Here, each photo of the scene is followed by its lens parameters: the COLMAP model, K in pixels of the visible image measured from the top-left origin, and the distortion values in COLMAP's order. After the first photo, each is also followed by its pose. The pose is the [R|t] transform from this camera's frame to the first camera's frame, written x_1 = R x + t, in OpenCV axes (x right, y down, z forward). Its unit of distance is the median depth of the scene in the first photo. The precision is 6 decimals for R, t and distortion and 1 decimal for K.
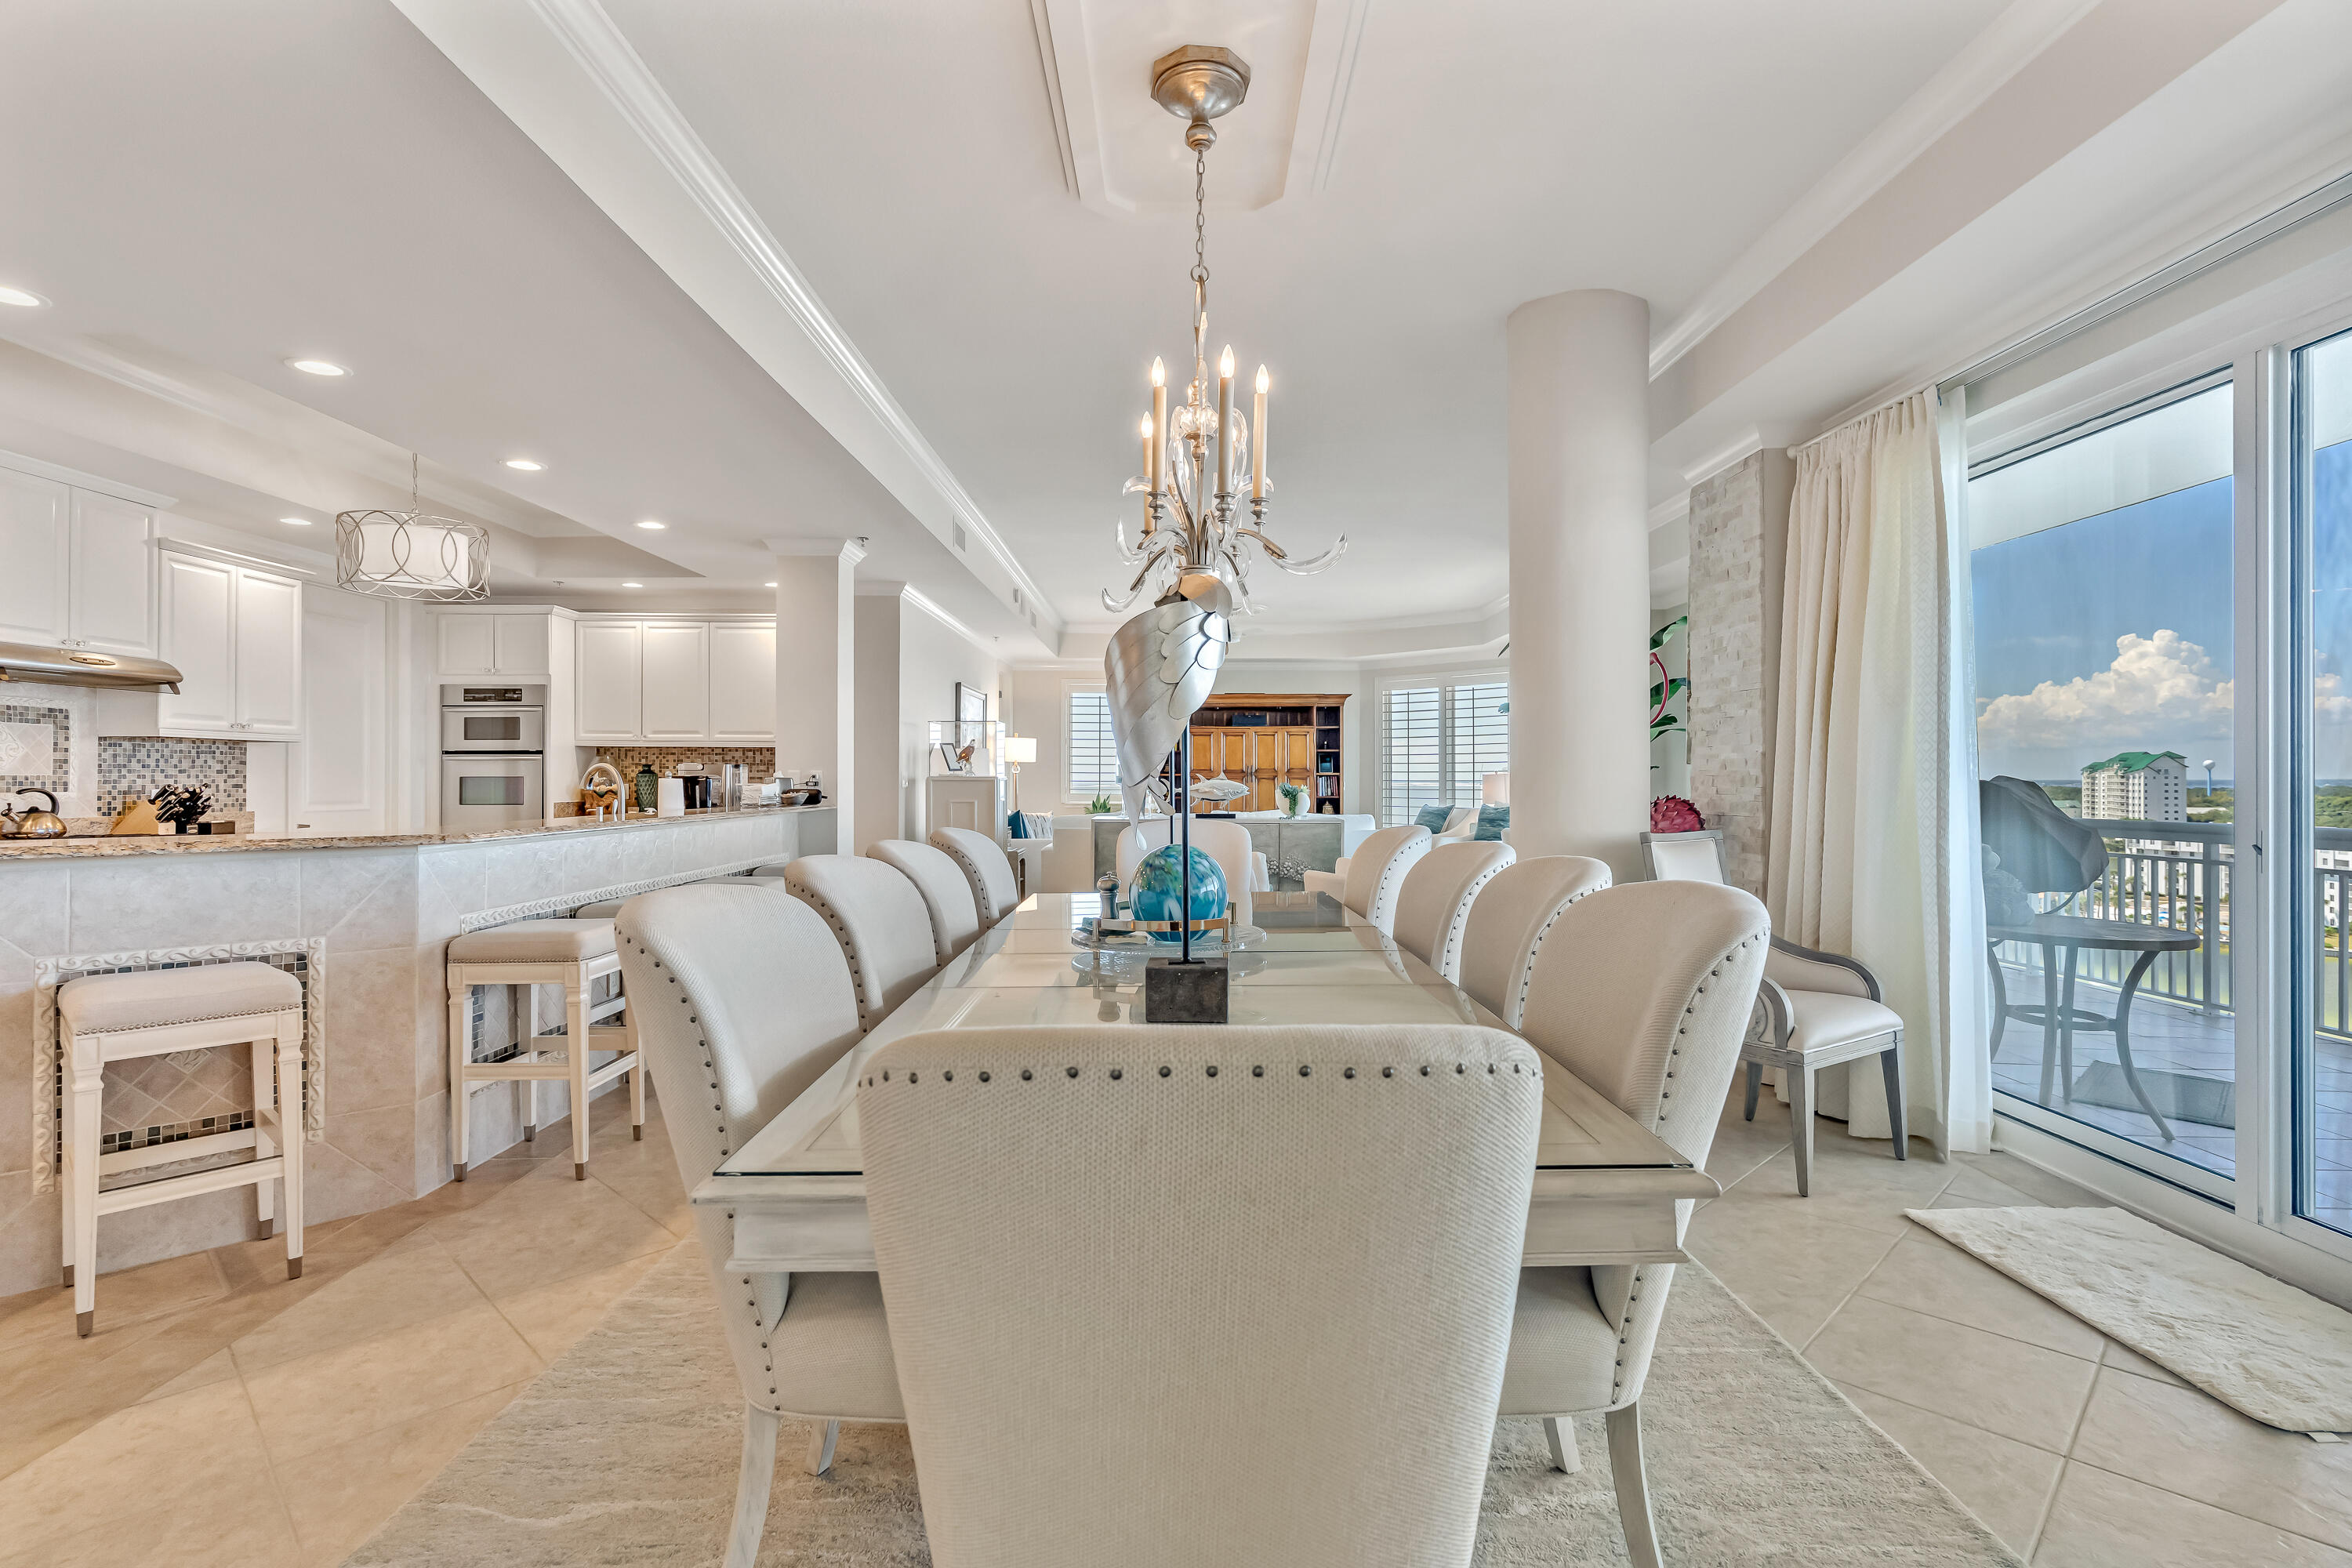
lens RADIAL K [[1129.5, 0, 1171.6], [0, 1129.5, 776.4], [0, 0, 1]] dist [0.005642, -0.000095]
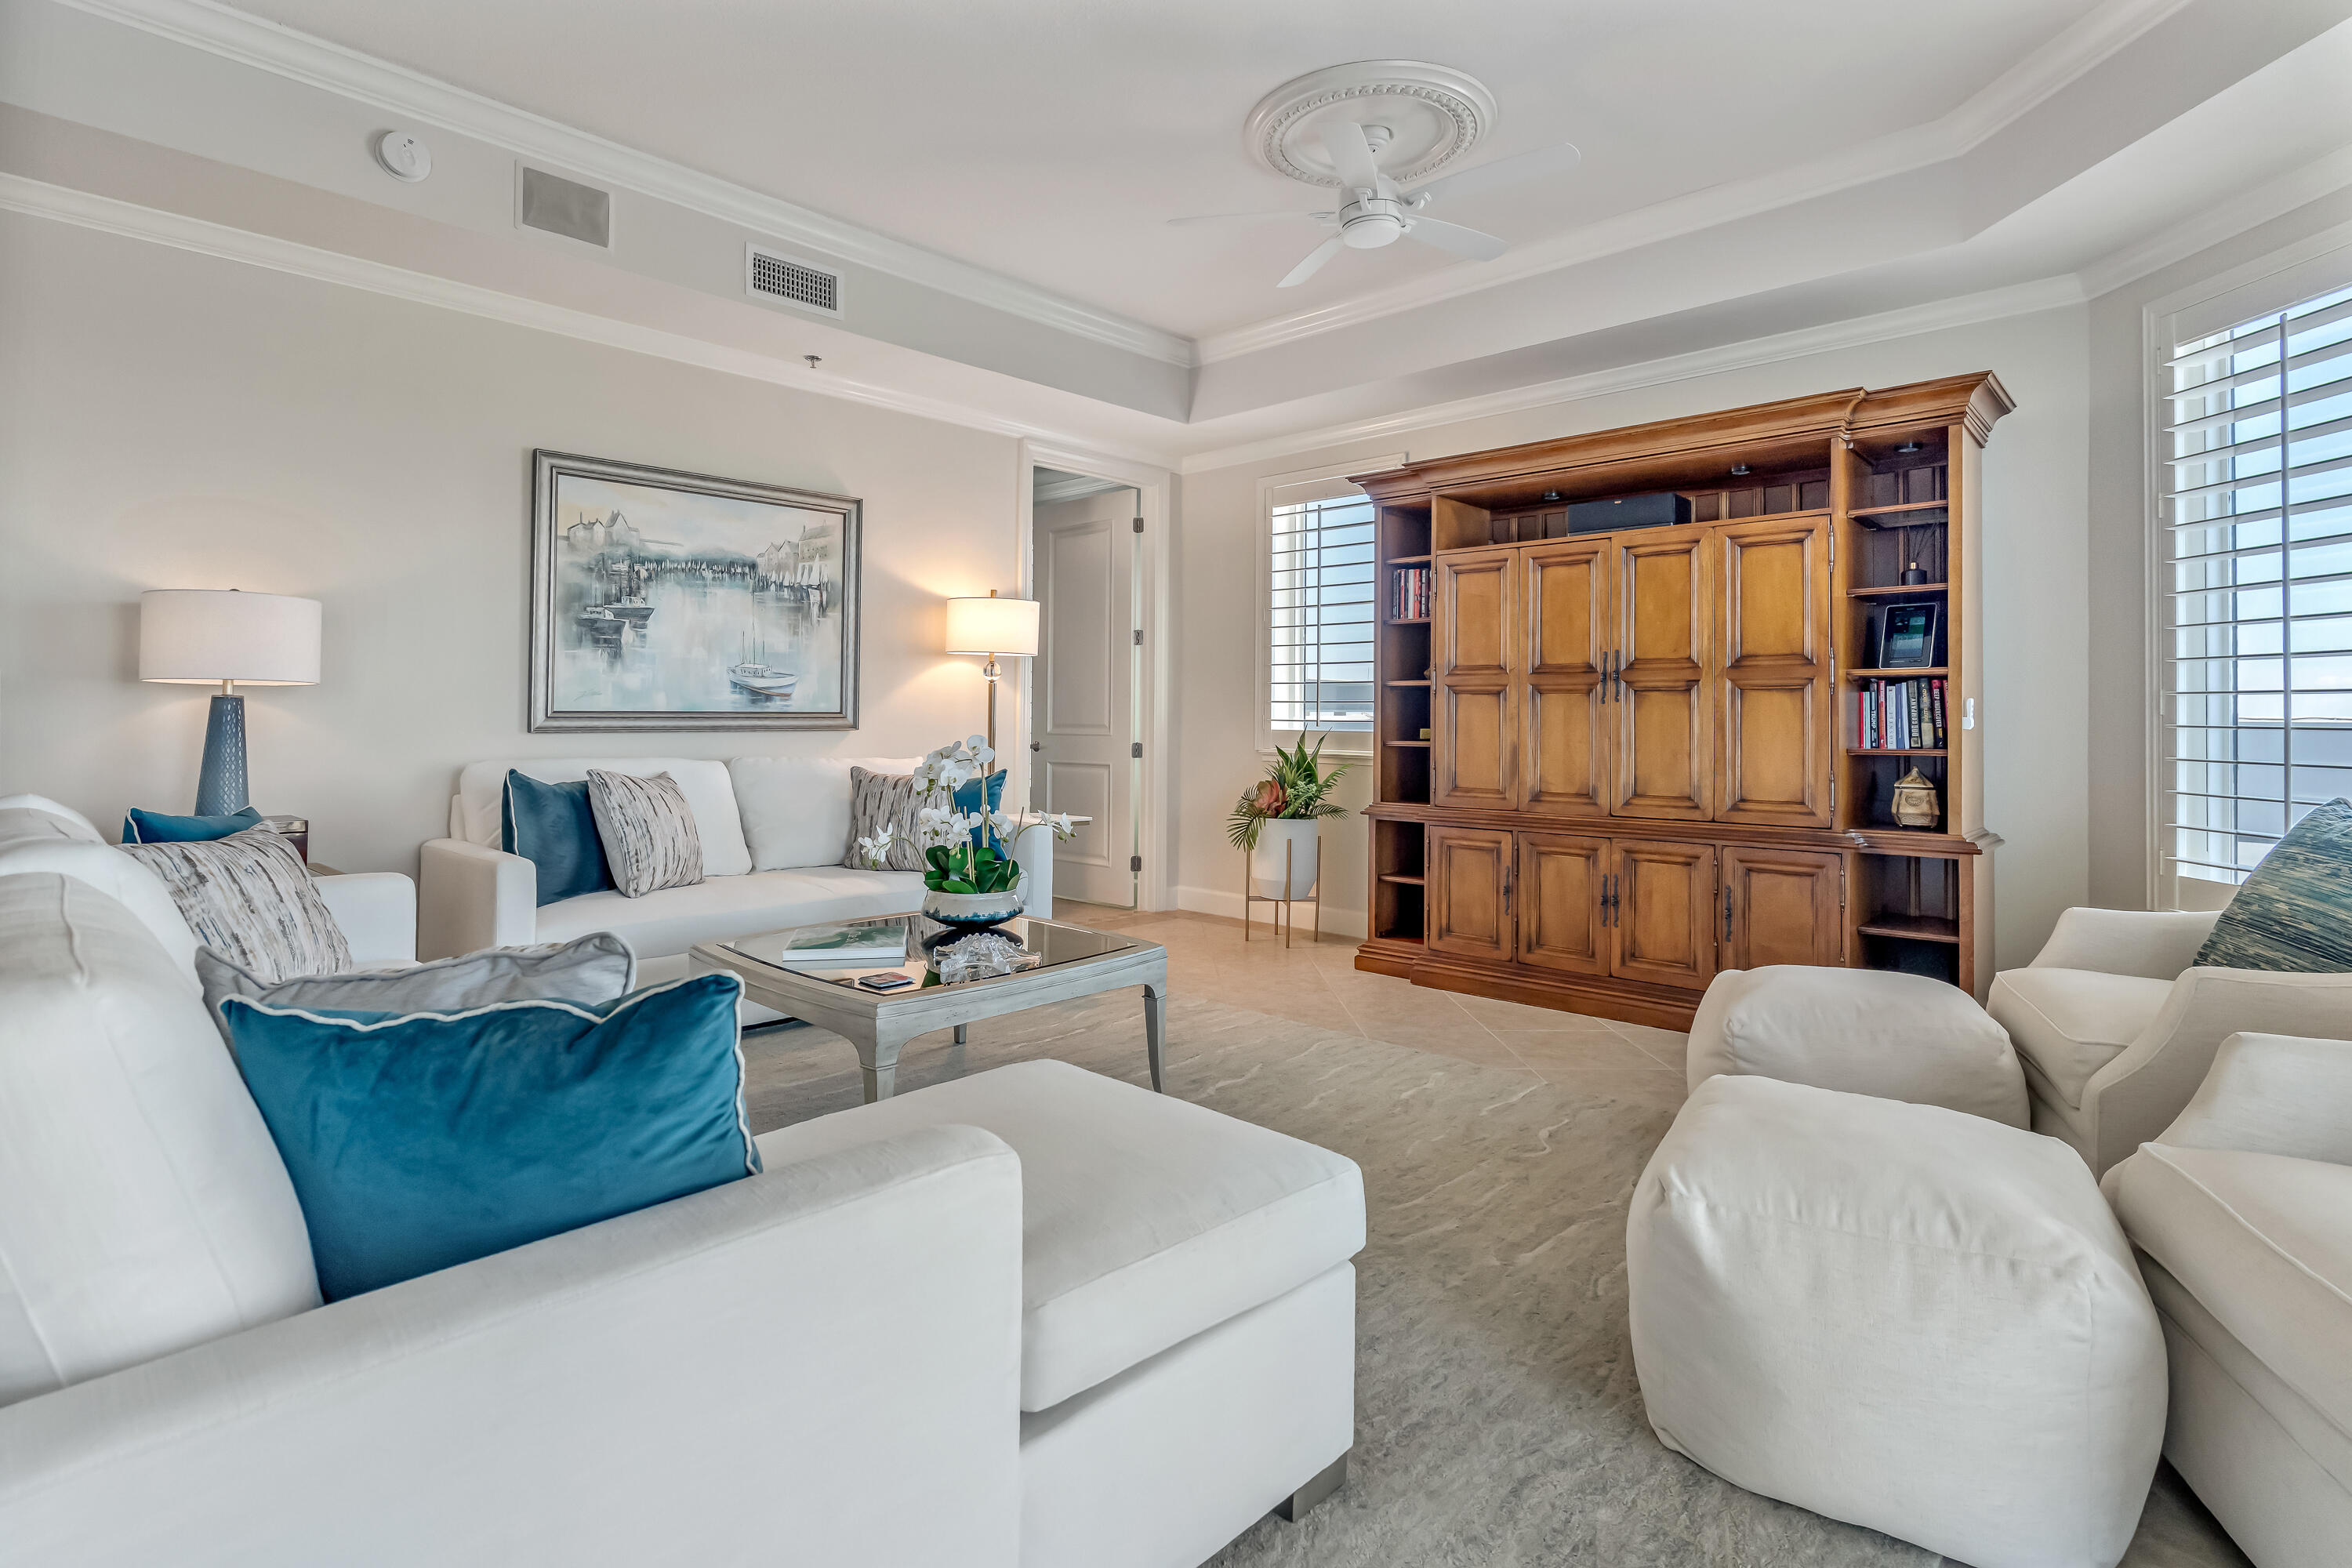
lens RADIAL K [[1150.5, 0, 1177.4], [0, 1150.5, 700.0], [0, 0, 1]] dist [0.001557, -0.000015]
pose [[0.734838, -0.007173, -0.678204, 0.494950], [-0.000451, 0.999939, -0.011064, 0.021144], [0.678242, 0.008436, 0.734790, 1.619683]]
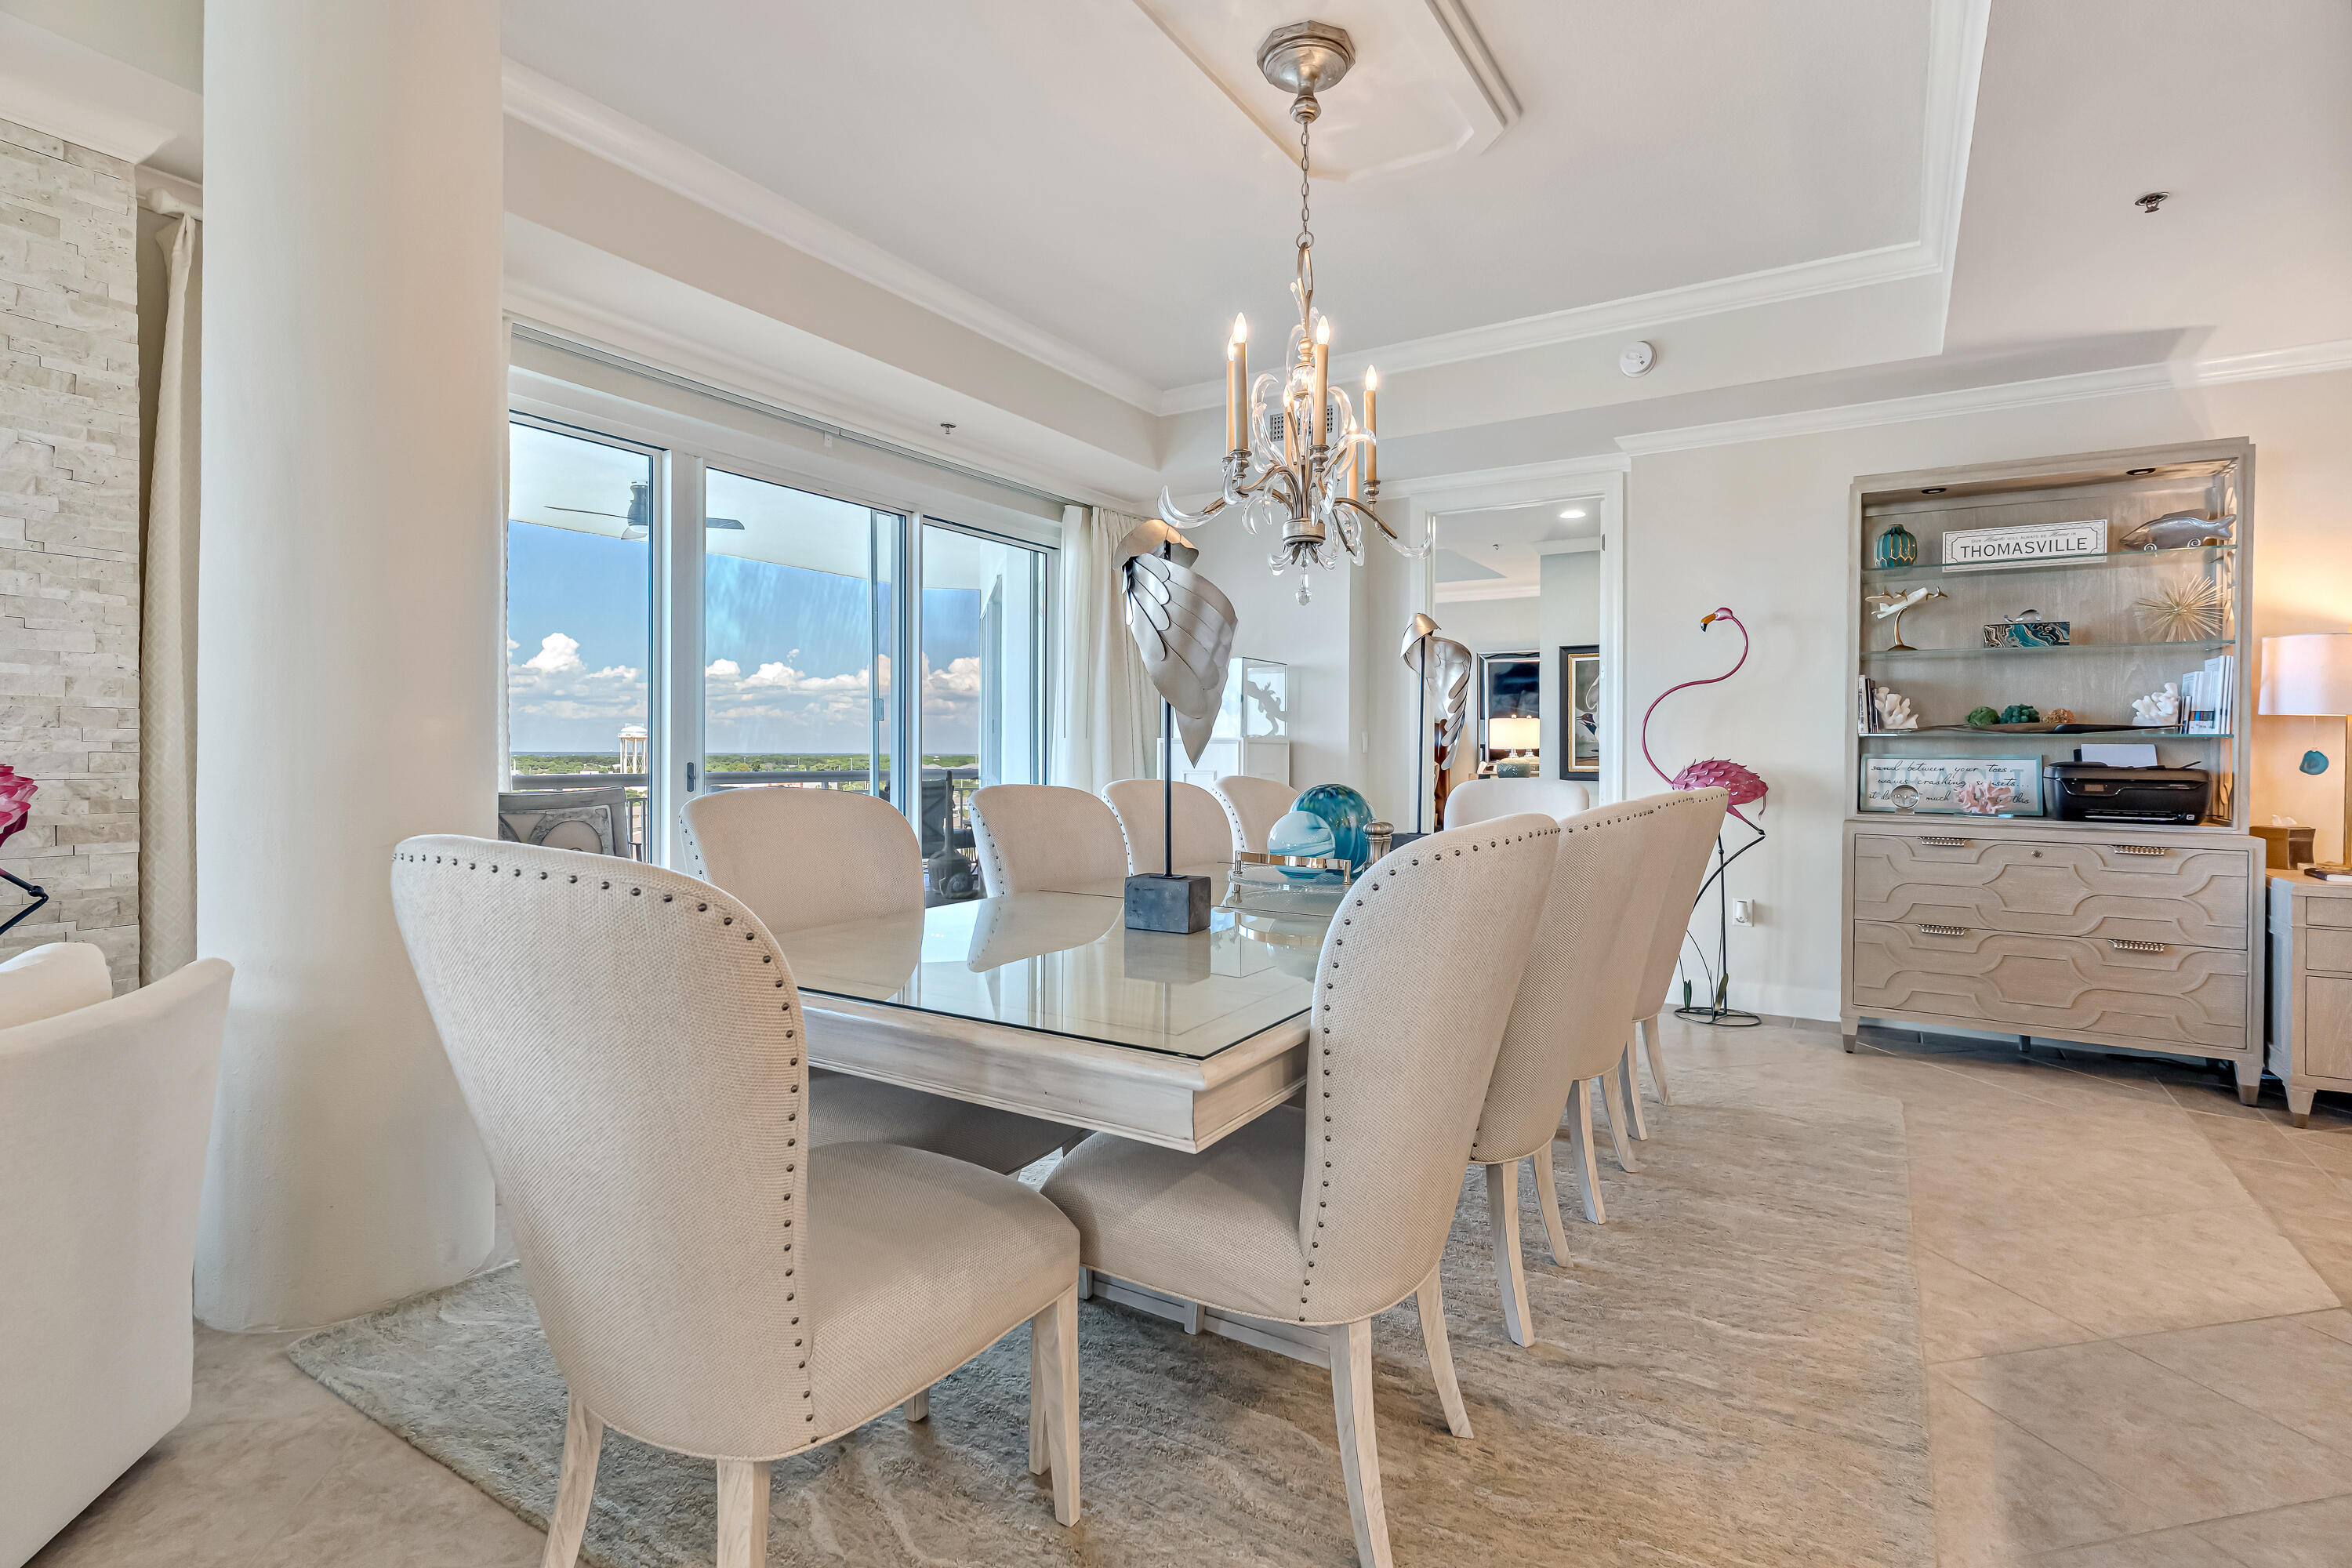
lens RADIAL K [[1120.0, 0, 1183.4], [0, 1120.0, 754.7], [0, 0, 1]] dist [0.001948, -0.000468]
pose [[-0.851370, -0.004040, 0.524550, -0.220568], [-0.005157, 0.999986, -0.000669, 0.017375], [-0.524541, -0.003275, -0.851379, 1.006201]]
